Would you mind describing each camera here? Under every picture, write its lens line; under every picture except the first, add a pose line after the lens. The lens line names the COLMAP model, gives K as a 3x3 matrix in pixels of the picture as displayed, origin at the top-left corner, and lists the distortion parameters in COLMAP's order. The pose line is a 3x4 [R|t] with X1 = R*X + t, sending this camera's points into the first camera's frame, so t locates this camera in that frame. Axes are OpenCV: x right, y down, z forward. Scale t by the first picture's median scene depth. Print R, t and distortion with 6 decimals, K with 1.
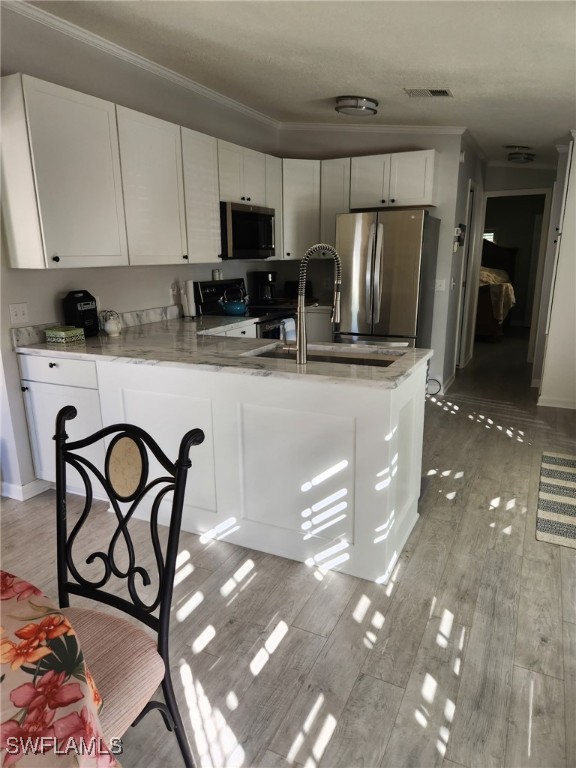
lens RADIAL K [[518.4, 0, 282.4], [0, 518.4, 386.1], [0, 0, 1]] dist [0.034321, -0.022948]
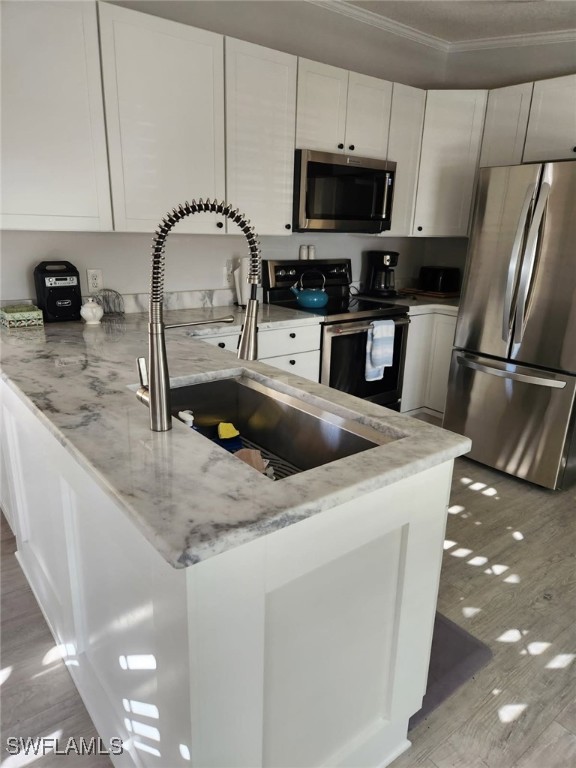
lens RADIAL K [[518.4, 0, 291.1], [0, 518.4, 386.4], [0, 0, 1]] dist [0.034321, -0.022948]
pose [[0.904085, 0.156074, -0.397832, 0.197205], [-0.139851, 0.987718, 0.069679, -0.074940], [0.403821, -0.007358, 0.914808, 0.313415]]
